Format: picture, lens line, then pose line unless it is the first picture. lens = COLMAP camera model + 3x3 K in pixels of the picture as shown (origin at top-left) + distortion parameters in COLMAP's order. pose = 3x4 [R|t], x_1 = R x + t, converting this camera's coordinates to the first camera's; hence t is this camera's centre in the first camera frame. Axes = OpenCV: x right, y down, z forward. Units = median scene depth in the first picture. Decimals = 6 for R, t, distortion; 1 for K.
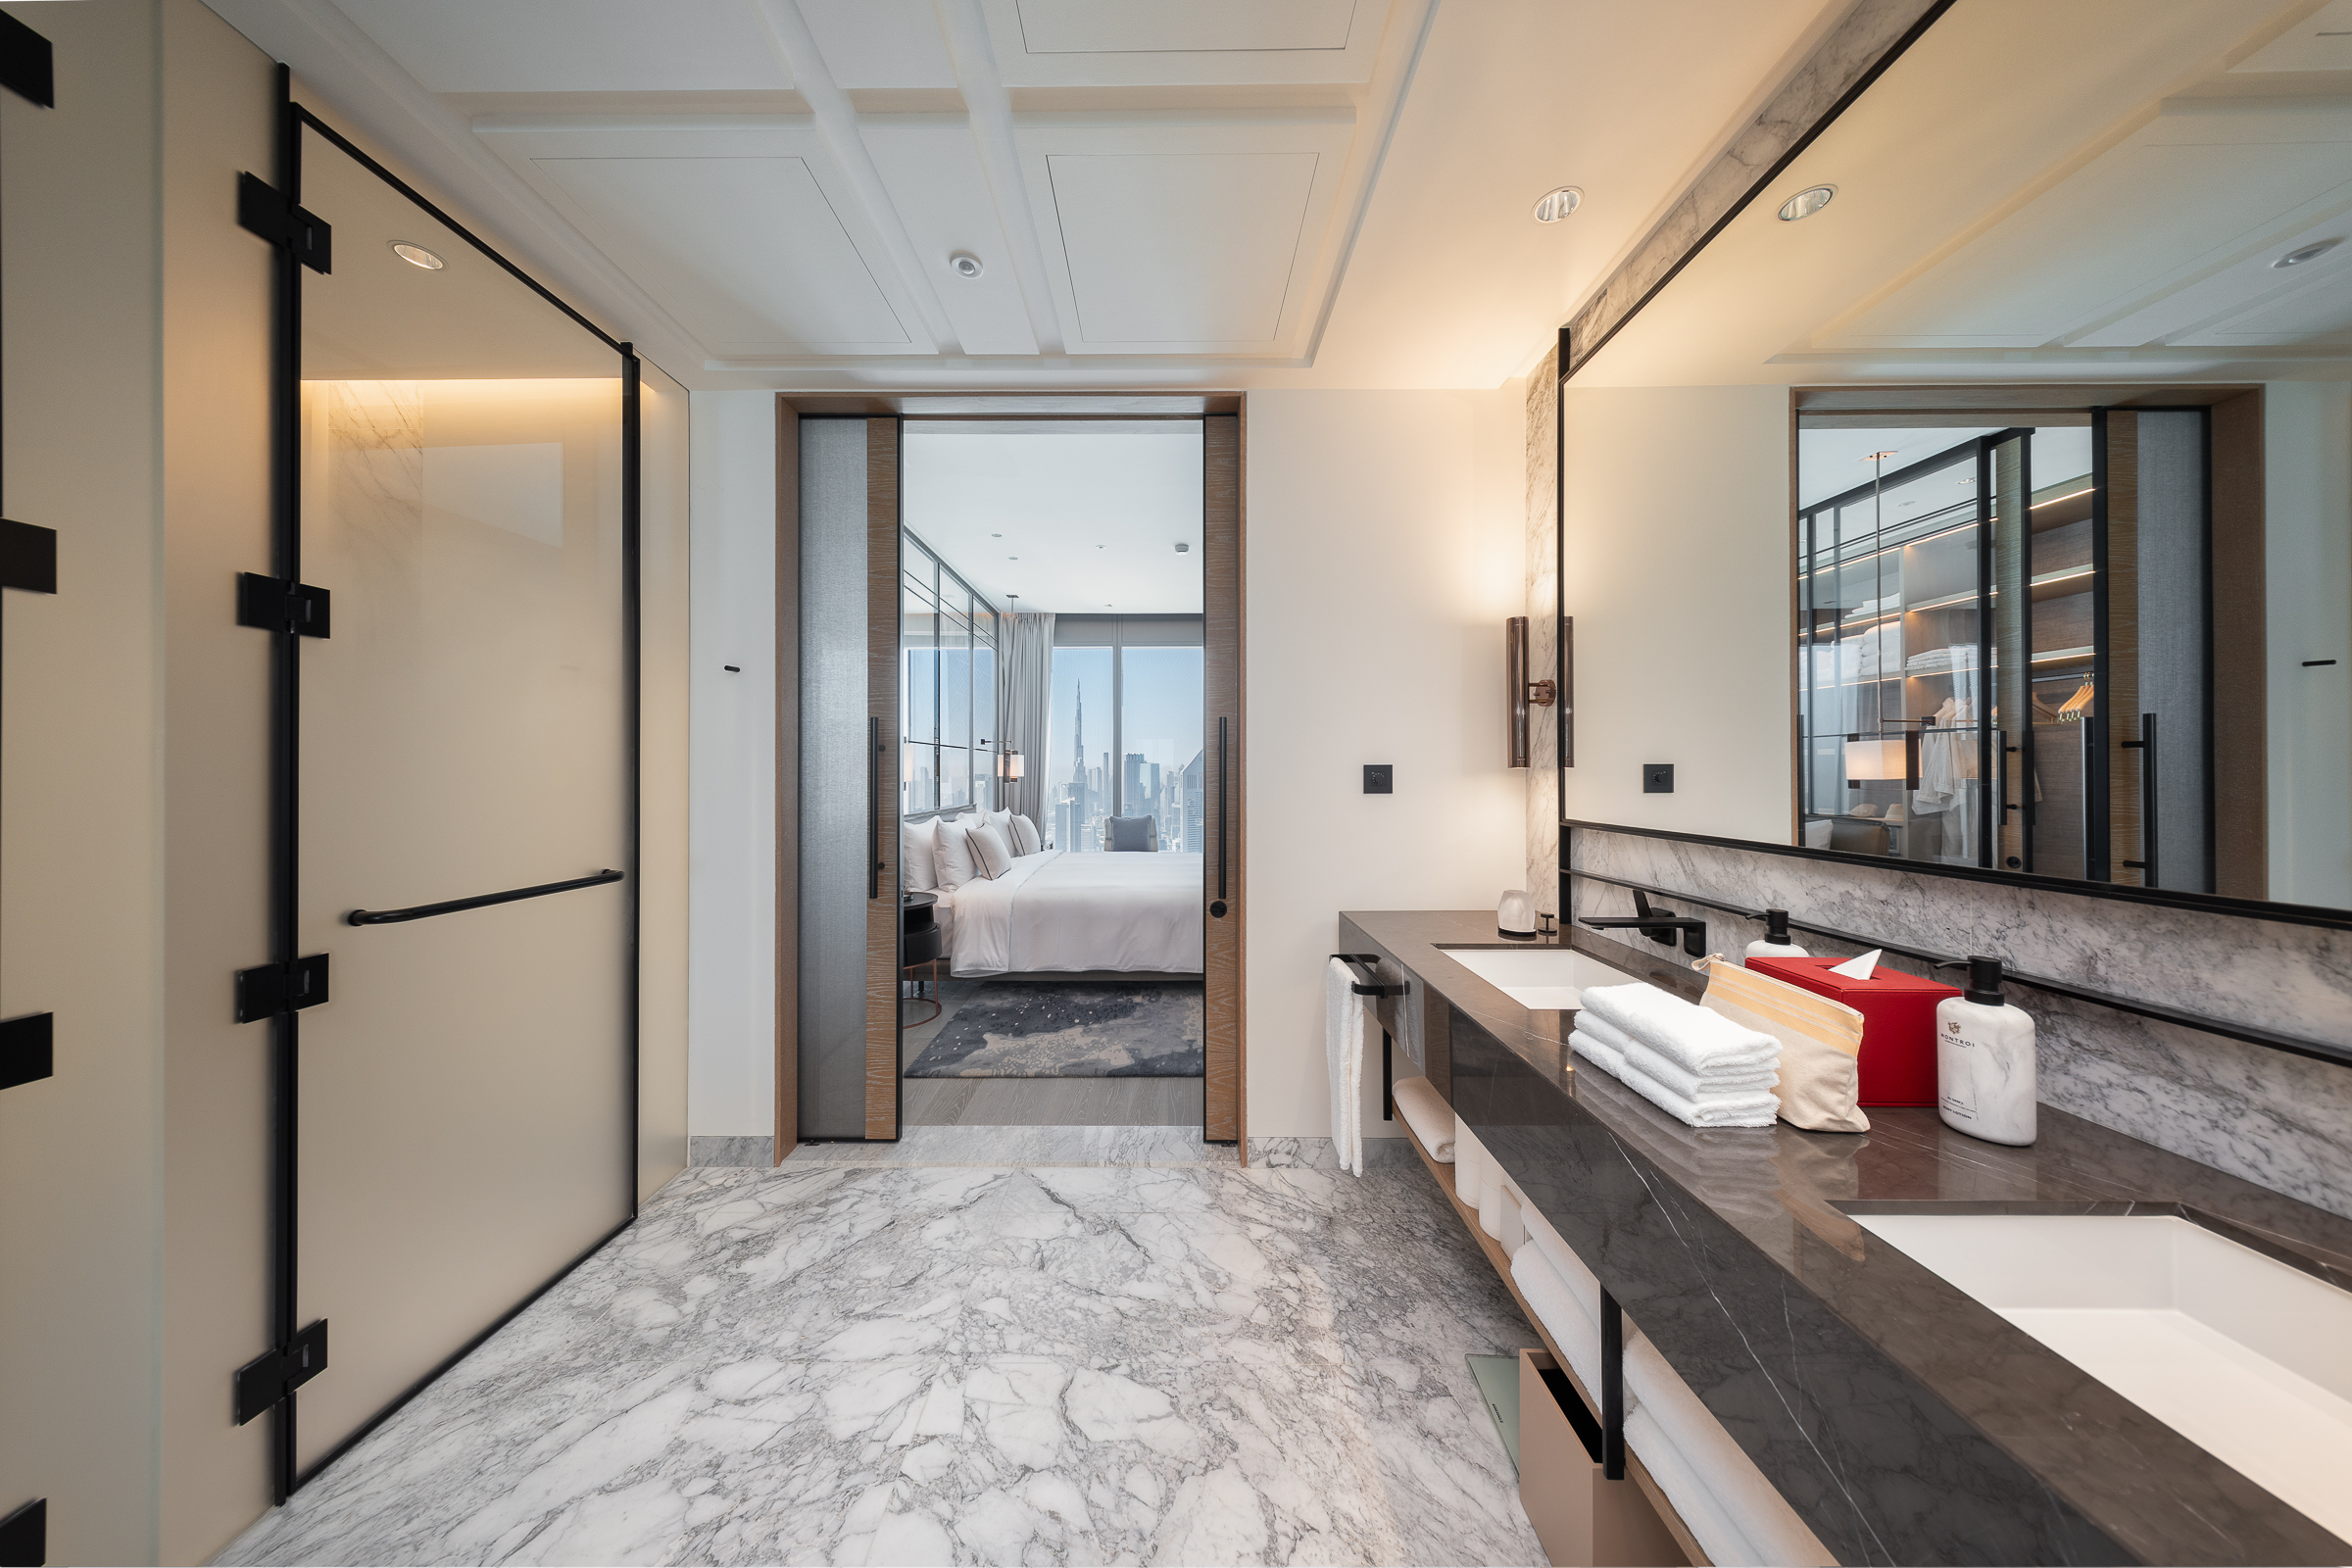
lens RADIAL K [[687.3, 0, 1163.8], [0, 687.3, 768.9], [0, 0, 1]] dist [0.005905, -0.001264]
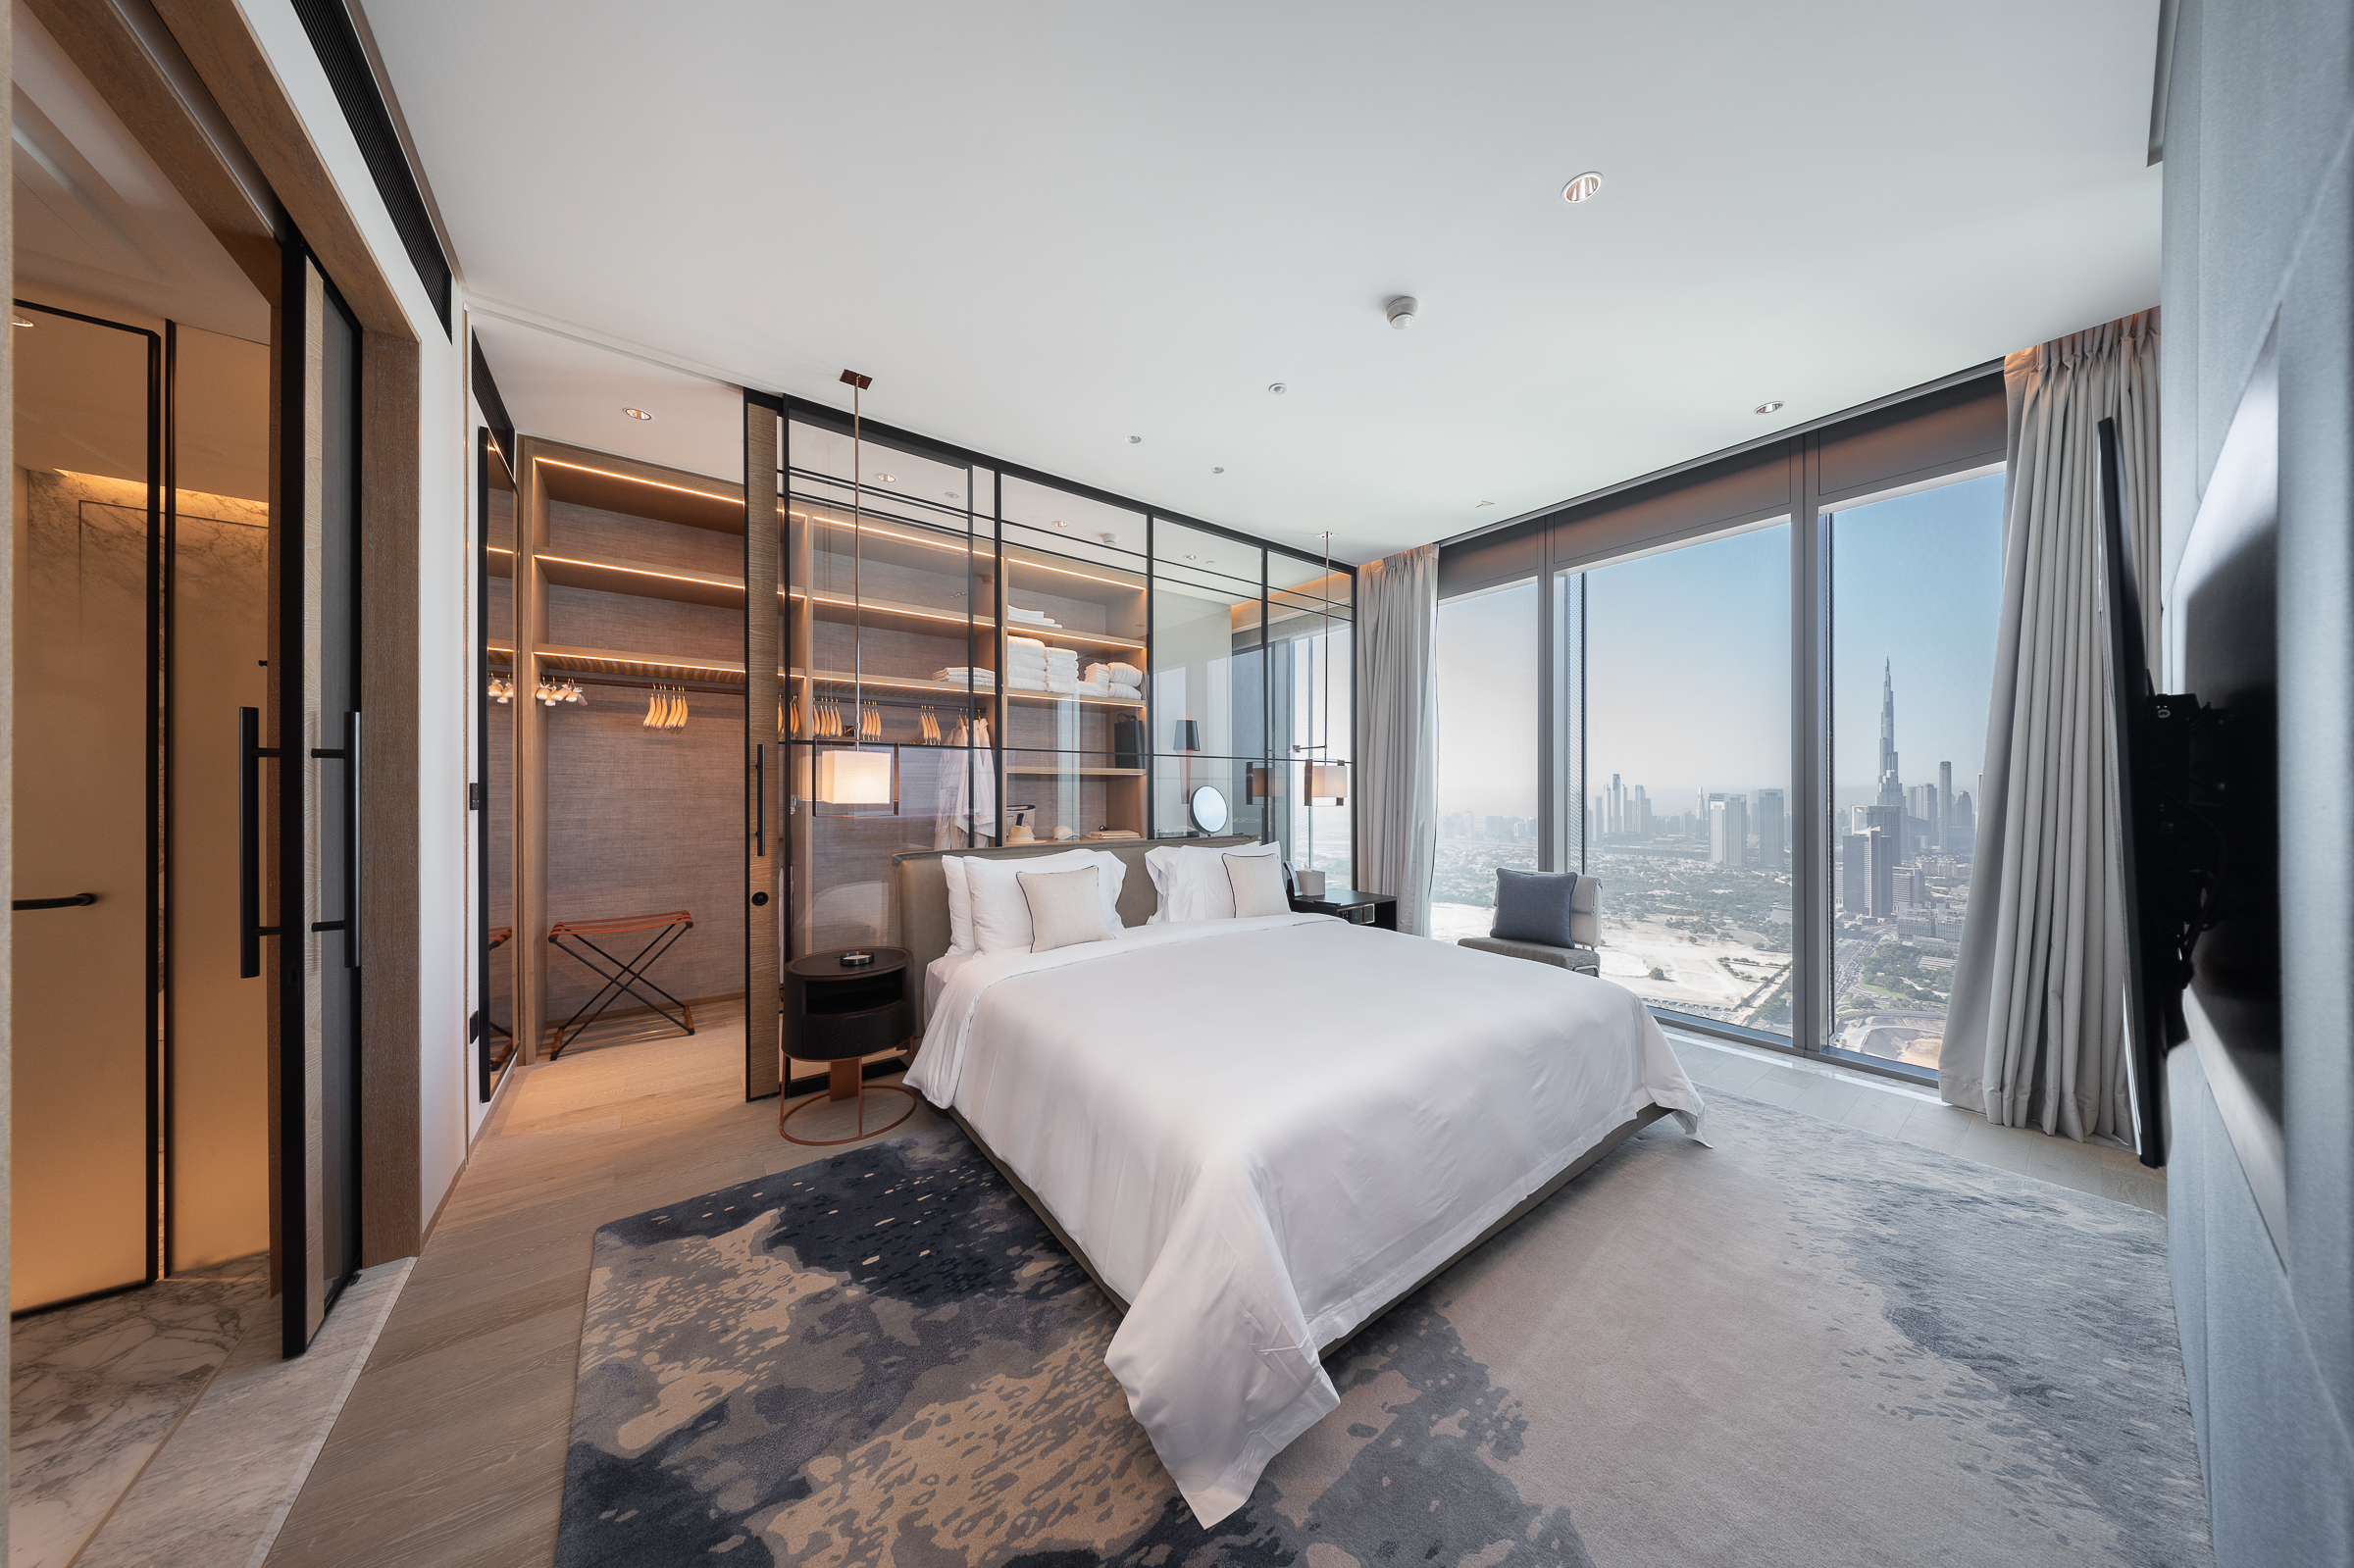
lens RADIAL K [[687.8, 0, 1189.8], [0, 687.8, 791.3], [0, 0, 1]] dist [0.005905, -0.001264]
pose [[0.609933, 0.000881, -0.792453, 0.447337], [0.003126, 0.999989, 0.003518, 0.004916], [0.792447, -0.004623, 0.609923, 0.880413]]
